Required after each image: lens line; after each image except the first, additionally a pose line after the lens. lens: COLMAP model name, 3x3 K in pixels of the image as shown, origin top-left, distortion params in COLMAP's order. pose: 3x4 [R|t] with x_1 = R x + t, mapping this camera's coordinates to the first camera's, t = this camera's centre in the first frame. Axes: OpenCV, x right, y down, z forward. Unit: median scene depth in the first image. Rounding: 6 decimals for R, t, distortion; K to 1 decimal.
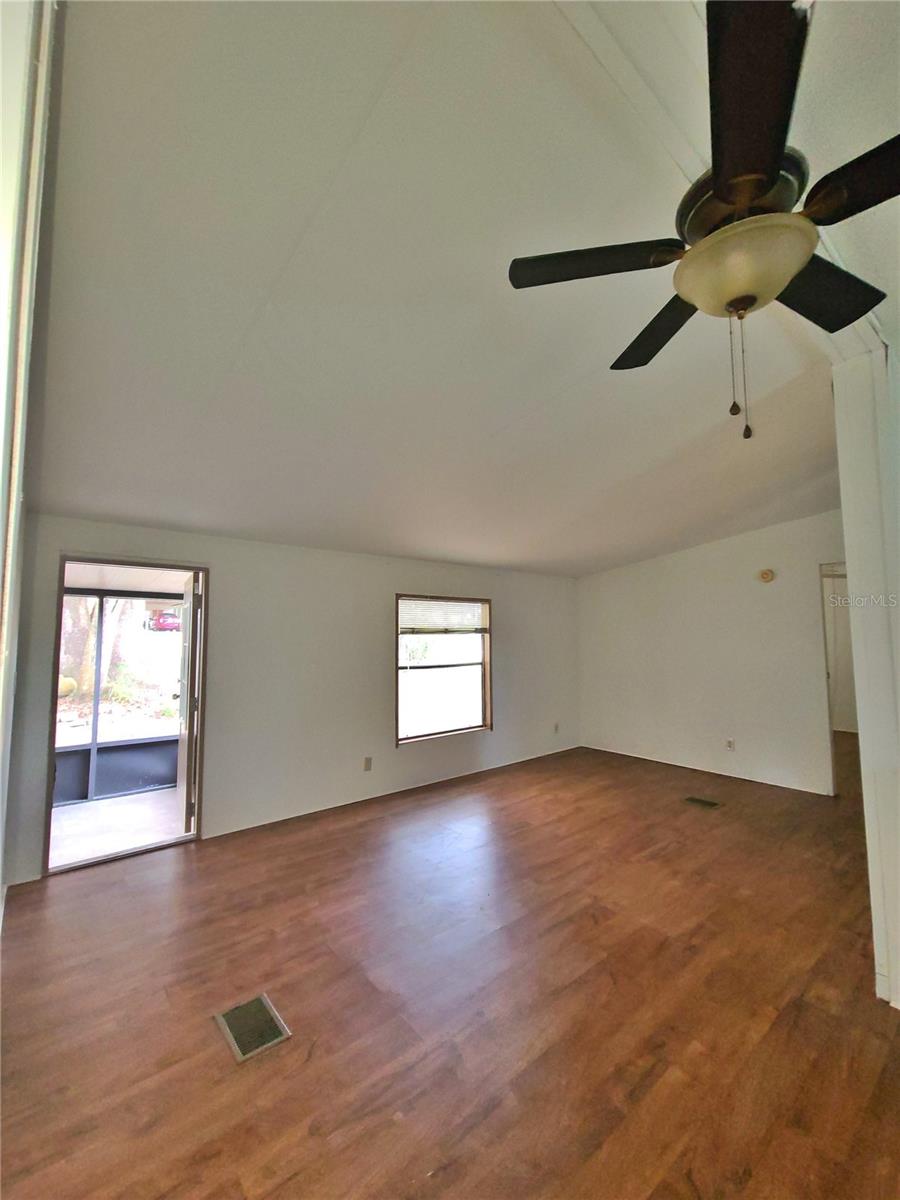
lens RADIAL K [[493.6, 0, 449.4], [0, 493.6, 599.8], [0, 0, 1]] dist [0.022485, 0.000346]
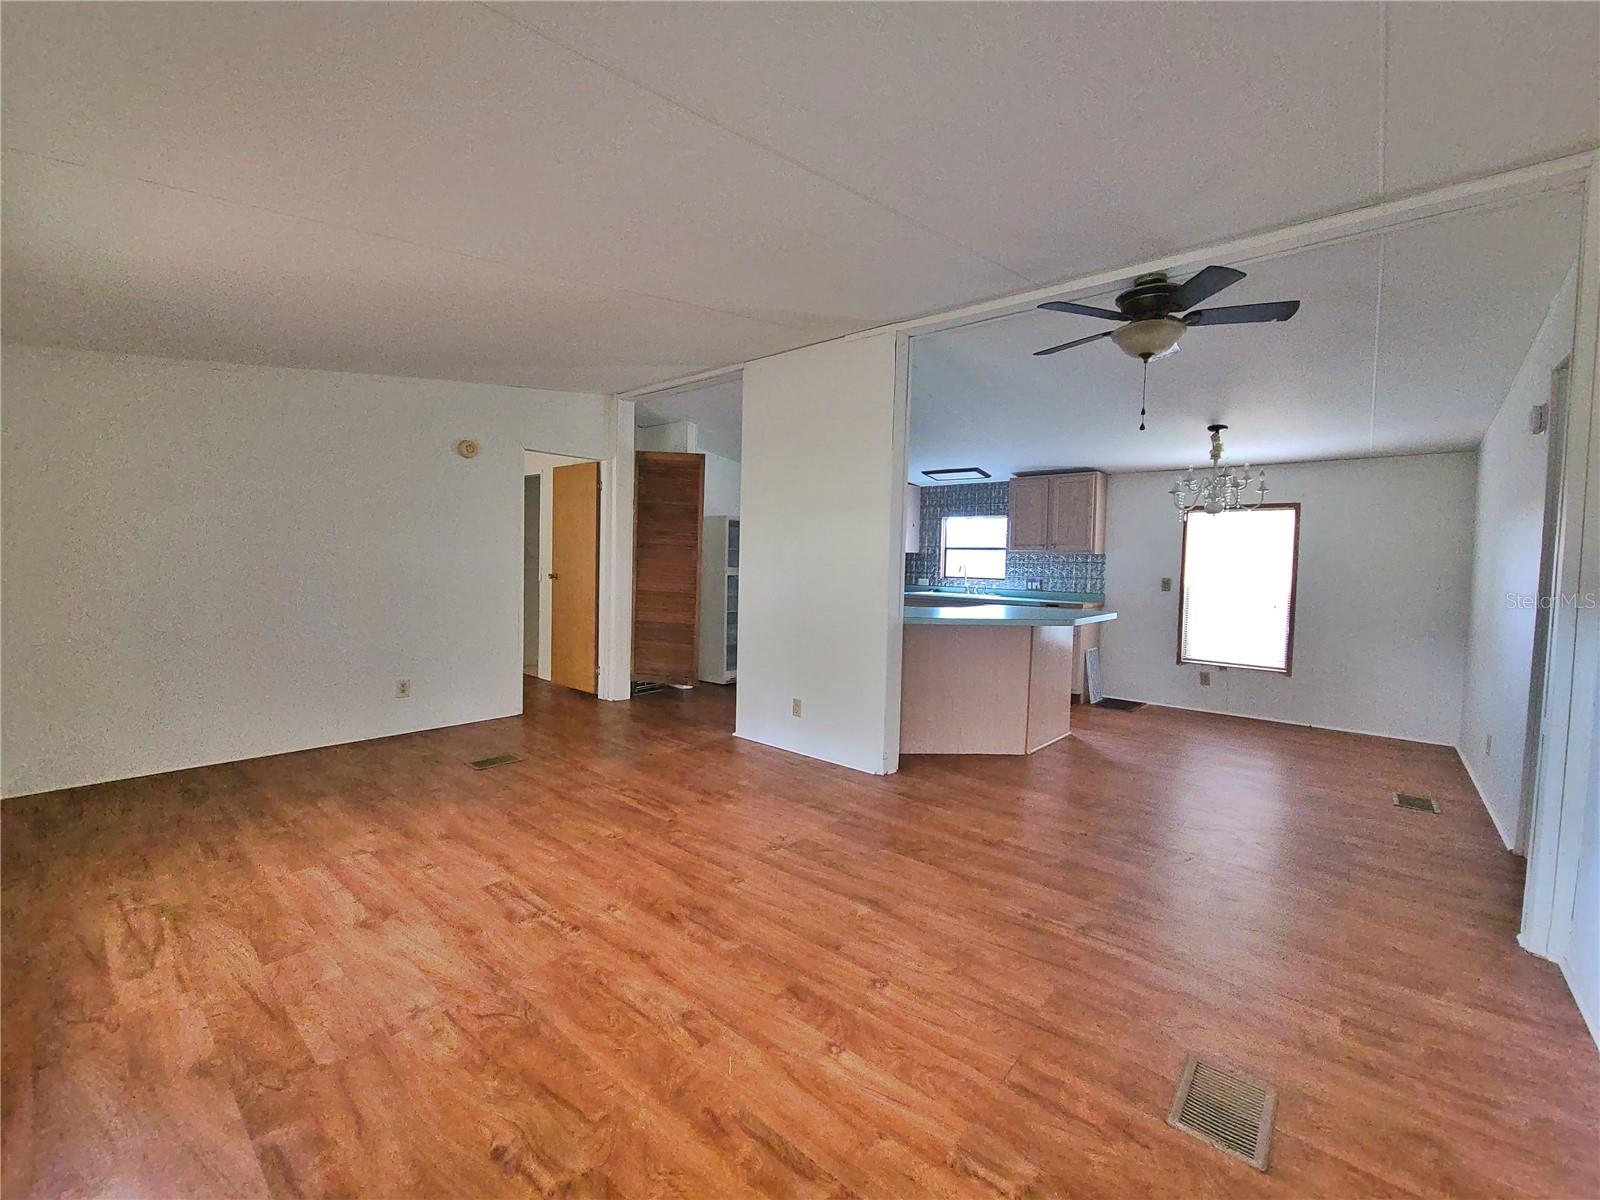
lens RADIAL K [[658.2, 0, 799.8], [0, 658.2, 596.3], [0, 0, 1]] dist [0.022485, 0.000346]
pose [[-0.164022, -0.053744, 0.984992, -0.641117], [-0.102940, 0.993996, 0.037094, 0.122140], [-0.981071, -0.095311, -0.168570, 0.996516]]
